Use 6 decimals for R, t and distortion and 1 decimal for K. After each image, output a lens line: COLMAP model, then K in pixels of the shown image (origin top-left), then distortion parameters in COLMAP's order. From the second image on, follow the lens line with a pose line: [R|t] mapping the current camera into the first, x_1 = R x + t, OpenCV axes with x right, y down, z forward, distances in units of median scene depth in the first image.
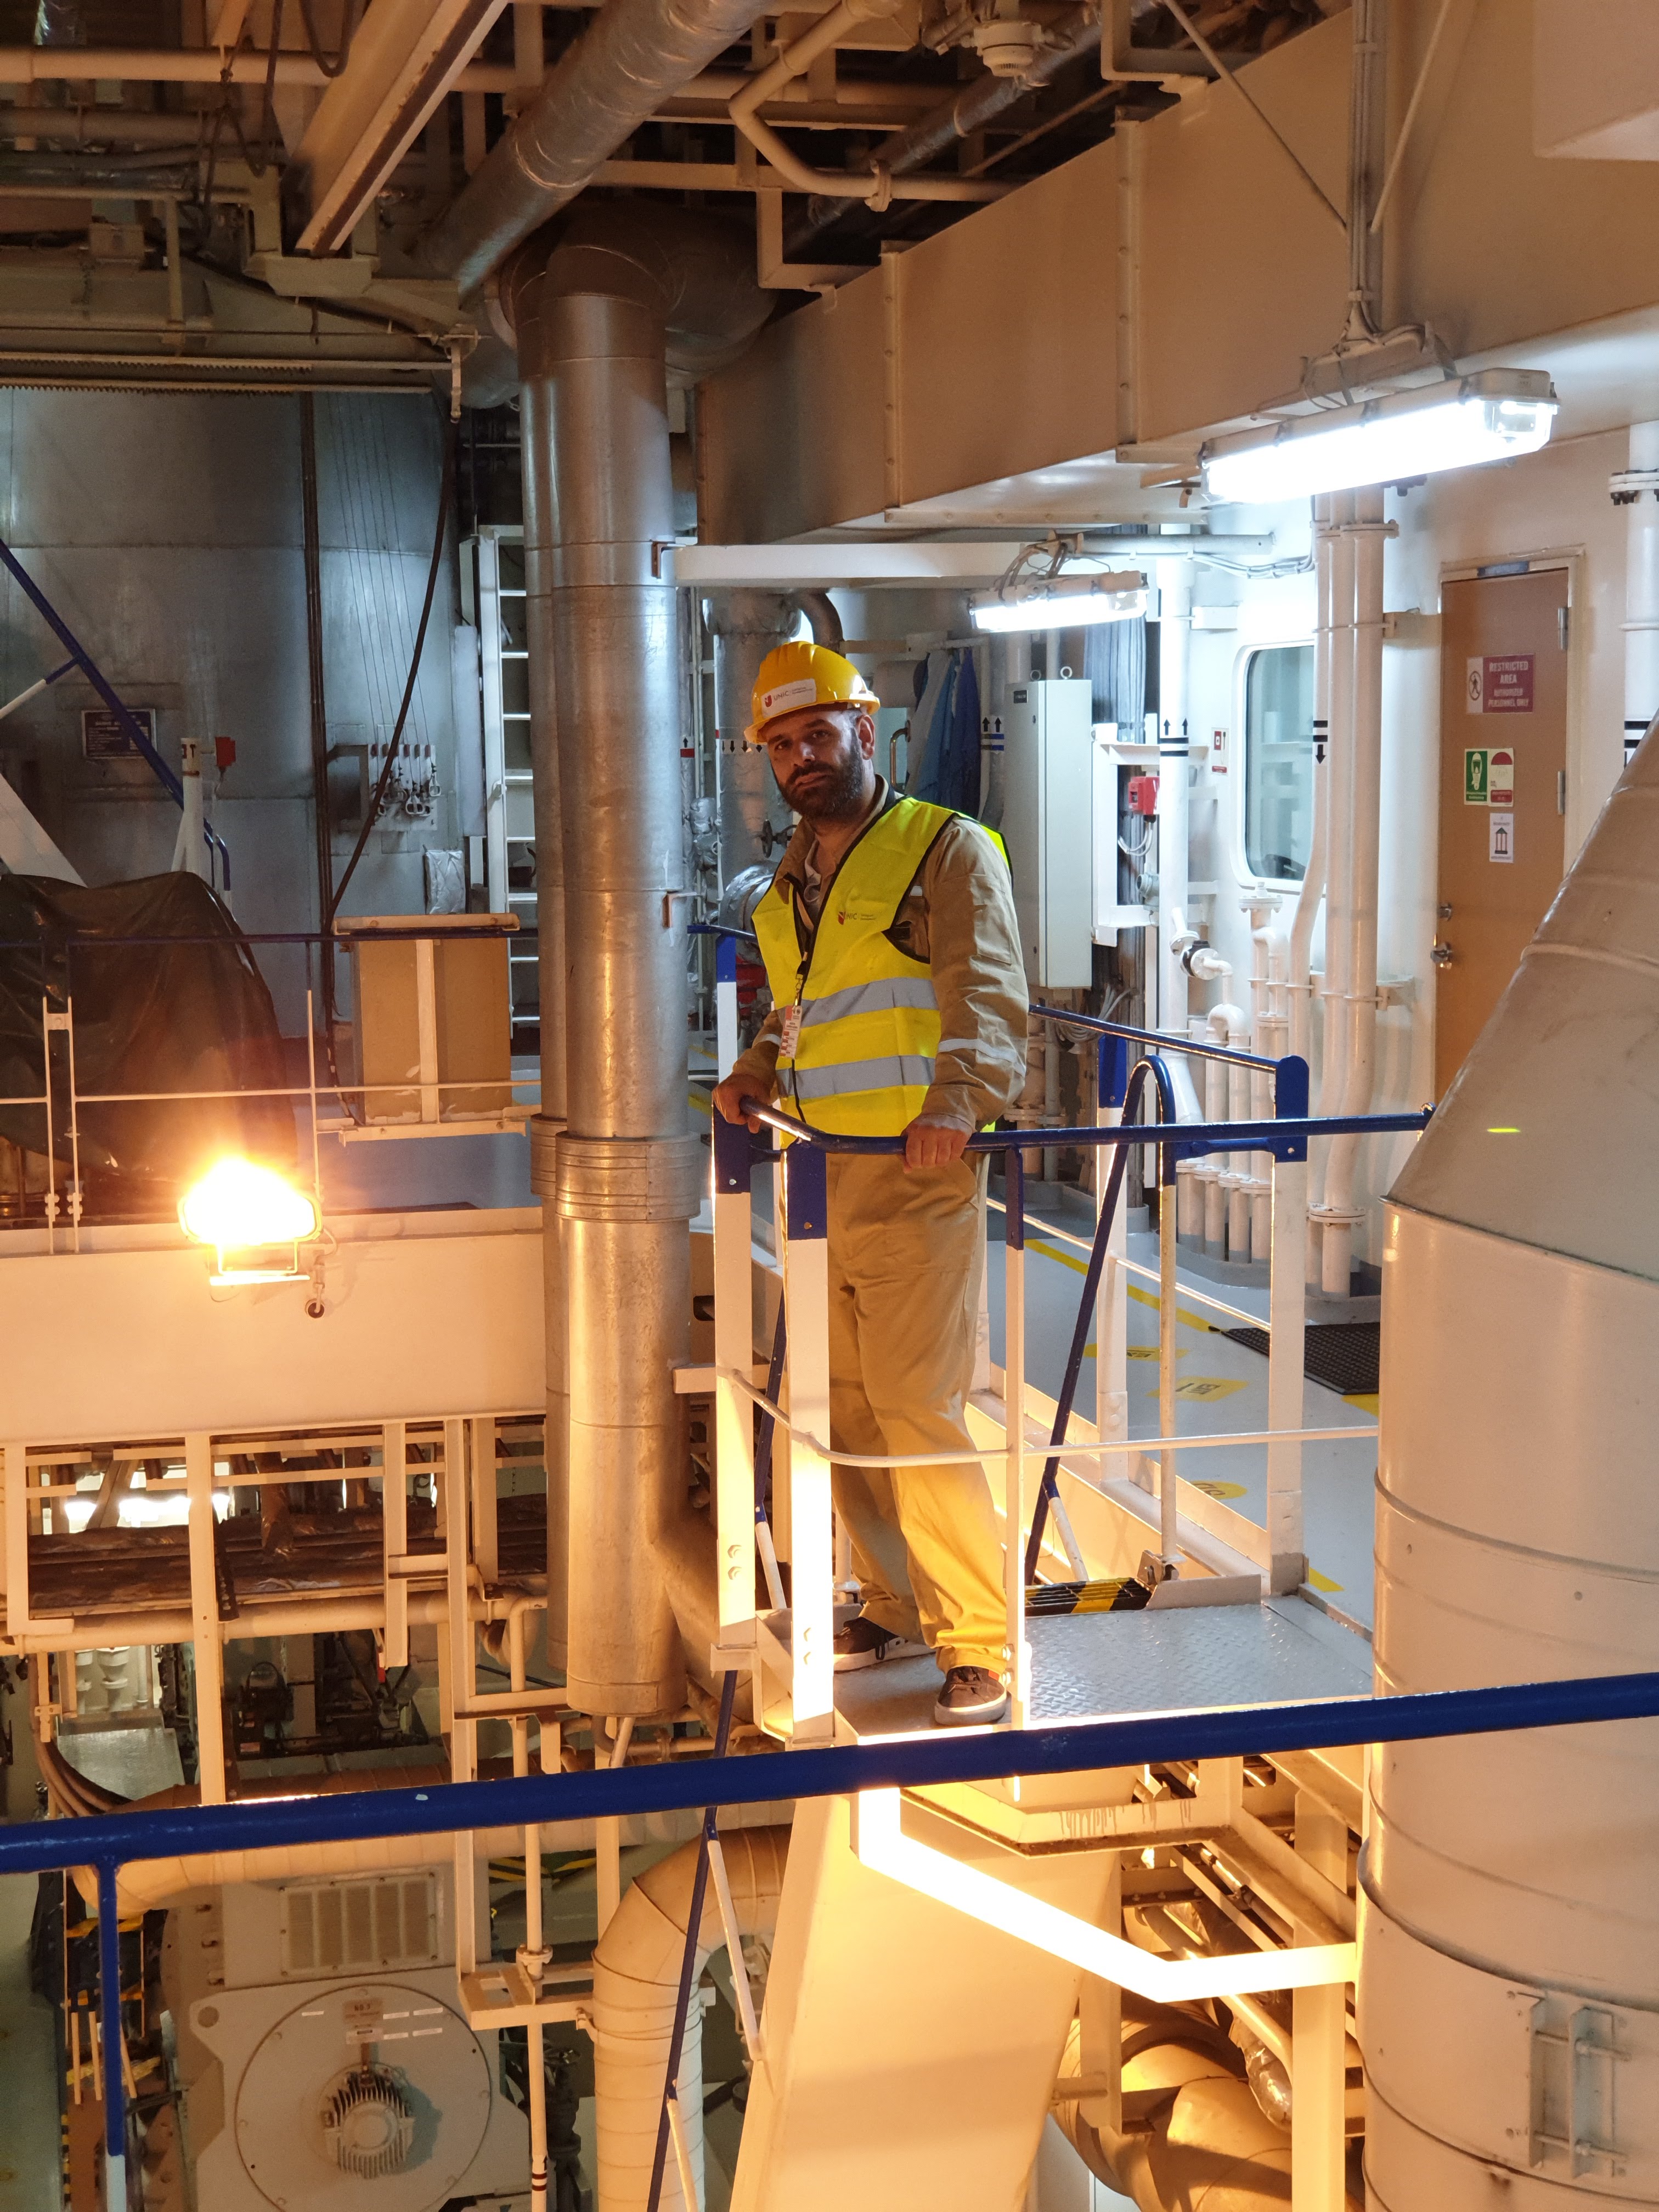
lens RADIAL K [[3328.6, 0, 927.0], [0, 3328.6, 1203.2], [0, 0, 1]] dist [0.072677, 0.000000]
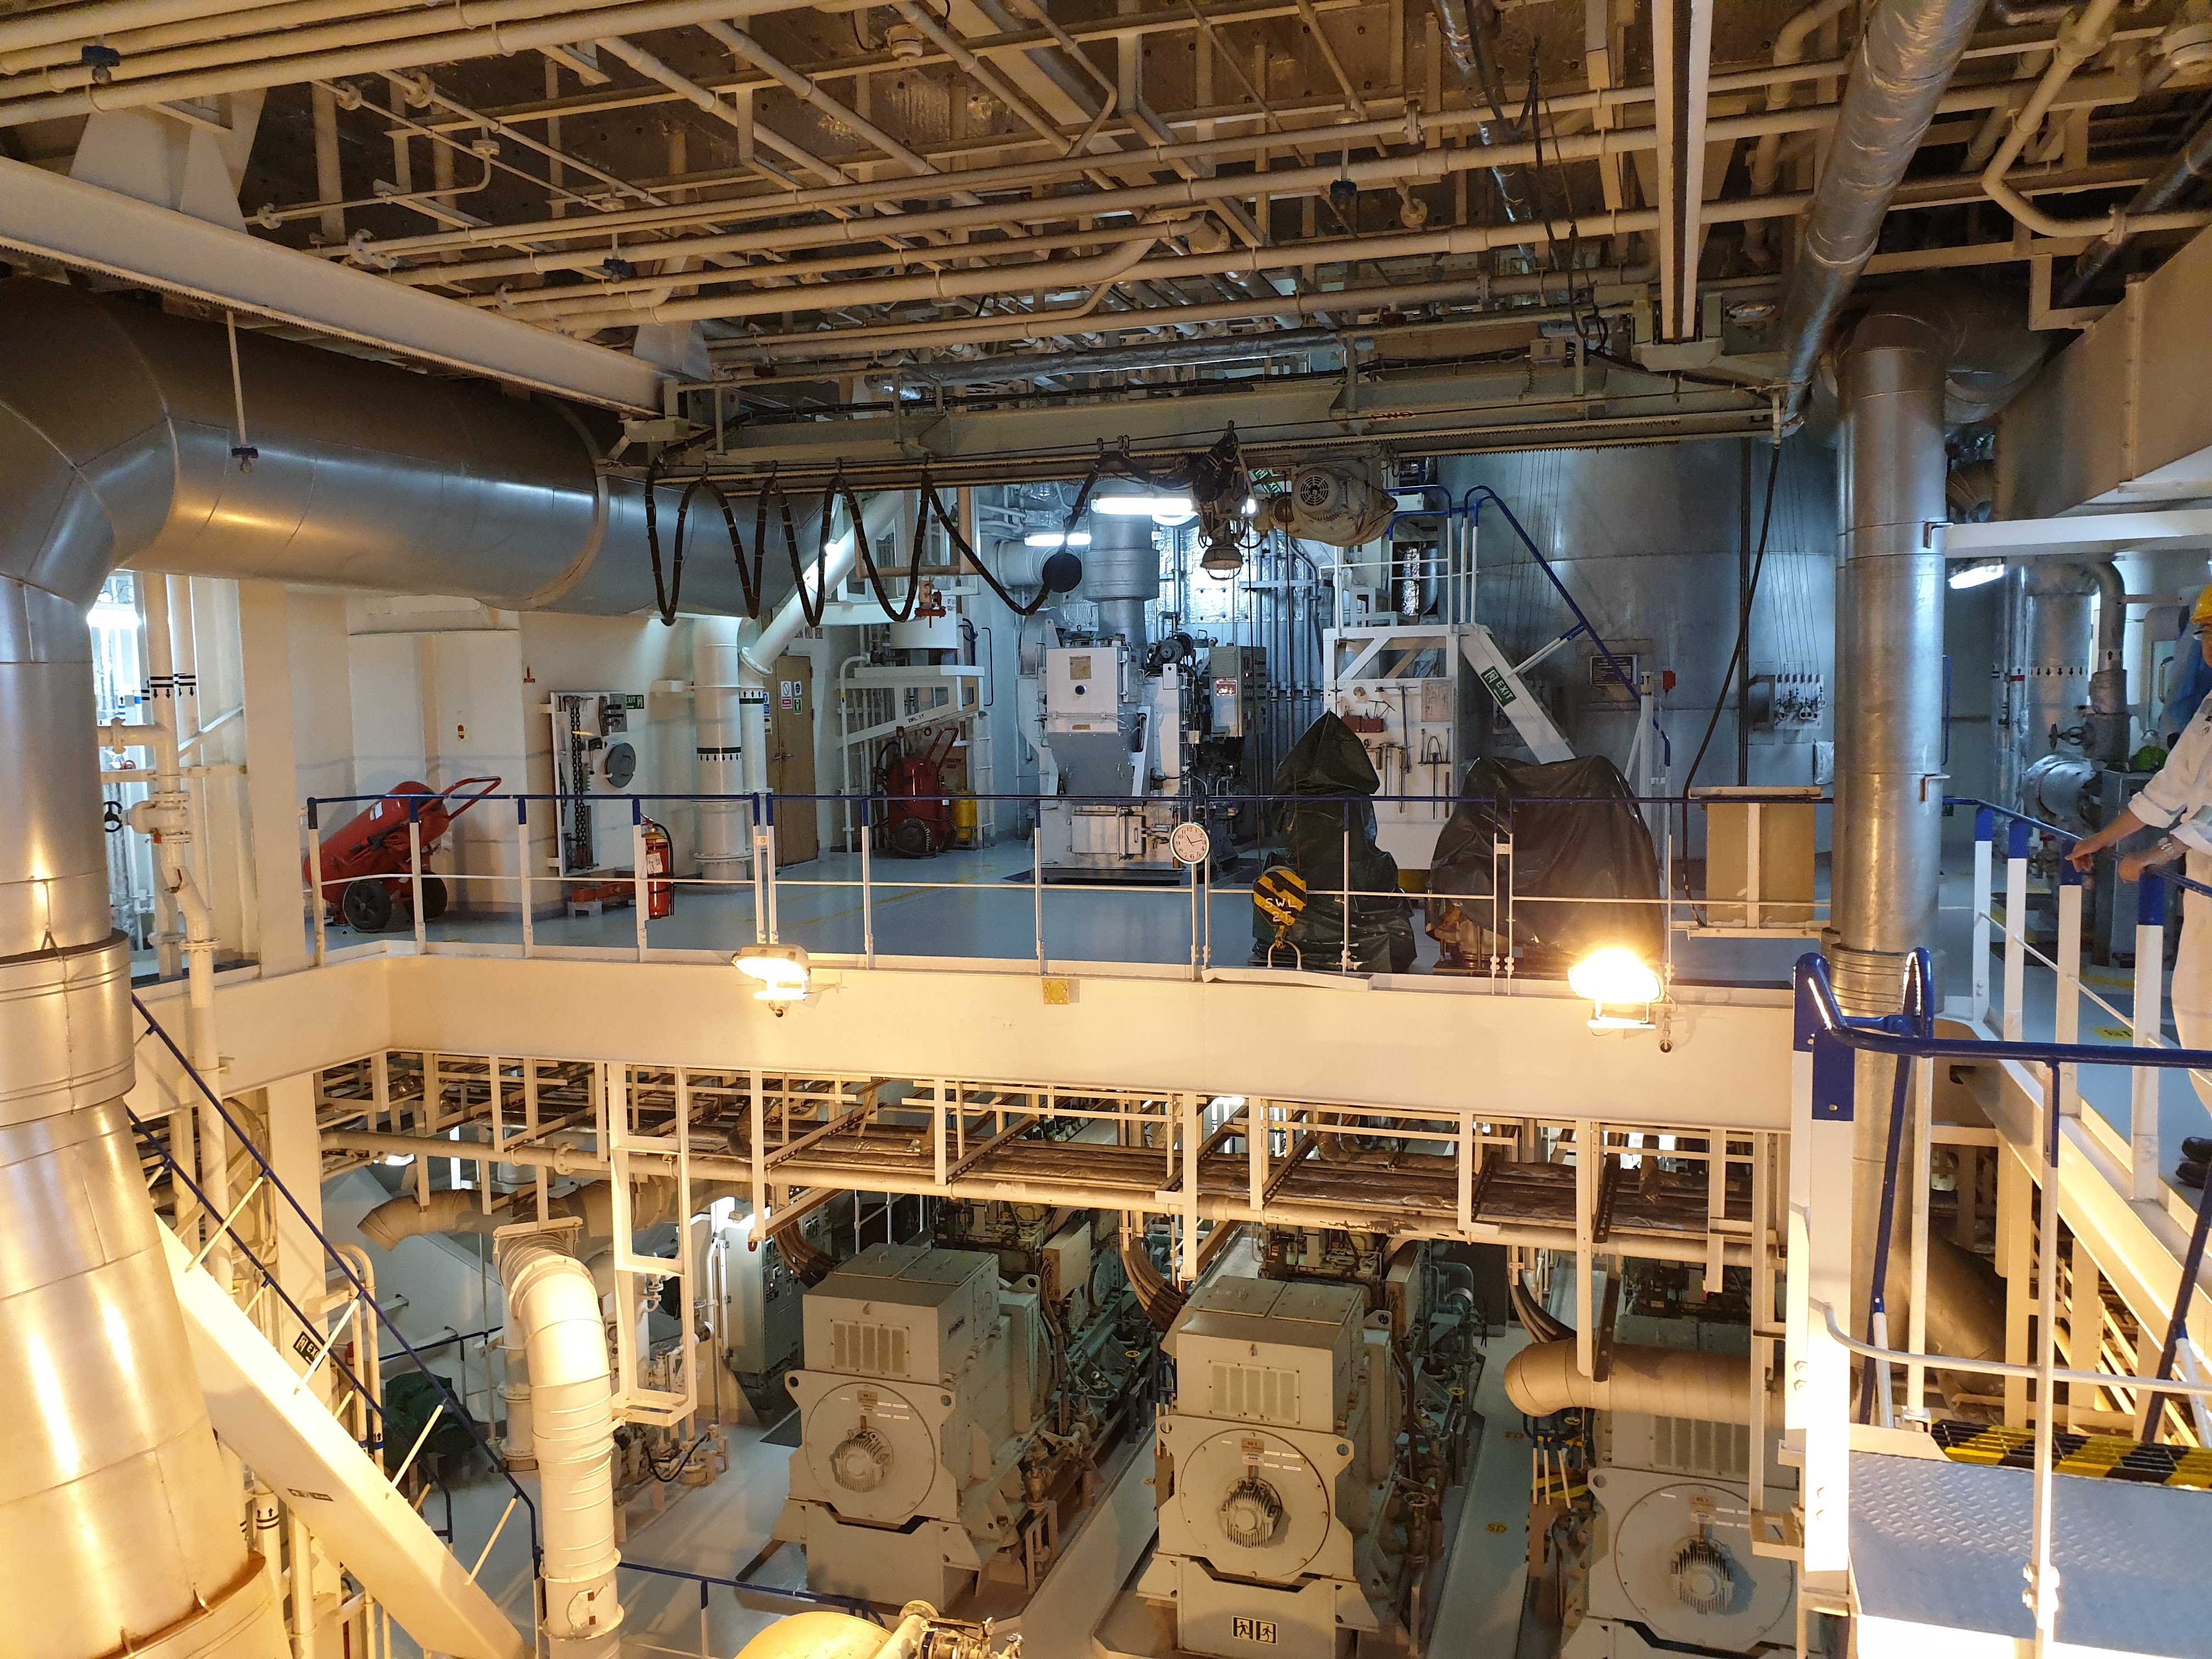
lens RADIAL K [[1729.1, 0, 1101.9], [0, 1729.1, 844.5], [0, 0, 1]] dist [0.013348, 0.014236]
pose [[0.829137, 0.045378, -0.557200, 0.038250], [-0.069435, 0.997342, -0.022099, -0.024790], [0.554716, 0.057012, 0.830084, 0.212879]]
